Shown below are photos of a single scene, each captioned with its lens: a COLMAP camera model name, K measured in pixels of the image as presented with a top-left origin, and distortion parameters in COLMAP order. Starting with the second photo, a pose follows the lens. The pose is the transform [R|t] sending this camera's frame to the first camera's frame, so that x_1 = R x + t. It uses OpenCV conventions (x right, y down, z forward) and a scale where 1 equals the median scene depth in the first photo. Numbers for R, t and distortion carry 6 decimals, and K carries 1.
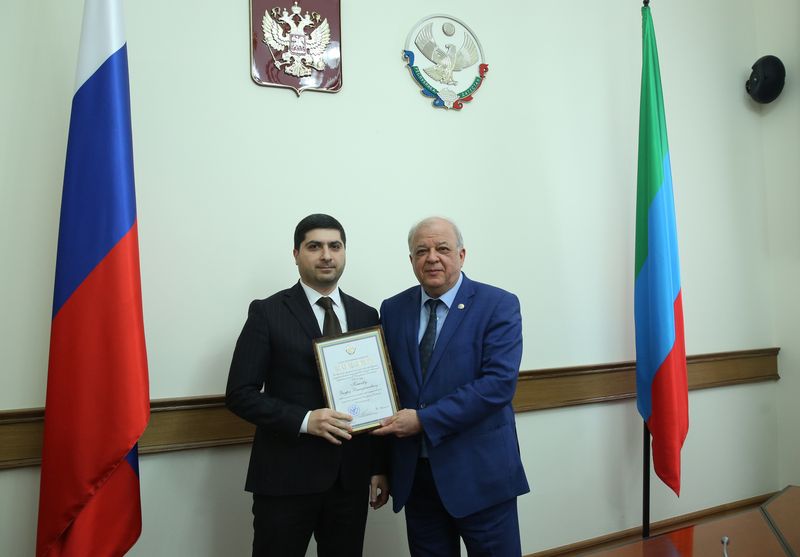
lens RADIAL K [[648.4, 0, 366.4], [0, 648.4, 283.0], [0, 0, 1]] dist [-0.068145, 0.023364]
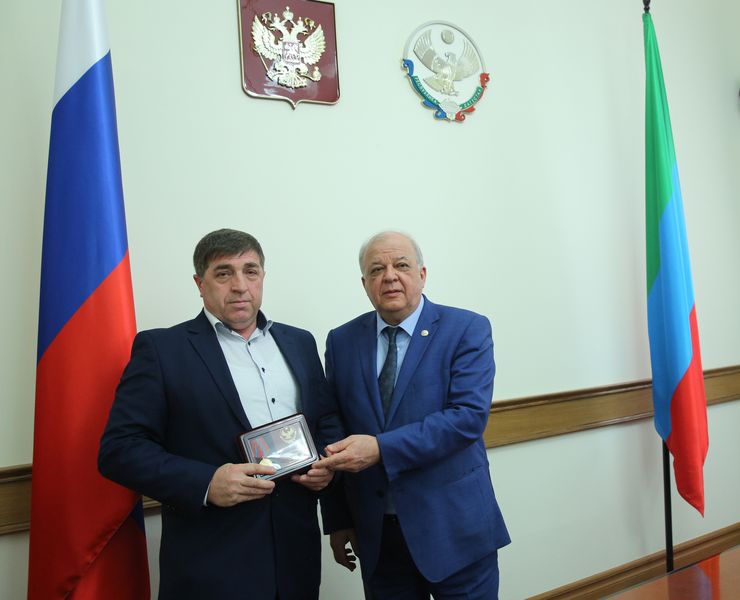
lens RADIAL K [[810.5, 0, 360.5], [0, 810.5, 287.3], [0, 0, 1]] dist [-0.069123, 0.000000]
pose [[0.989643, -0.034758, 0.139281, -0.176161], [0.038492, 0.998966, -0.024206, -0.004069], [-0.138295, 0.029316, 0.989957, -0.141954]]
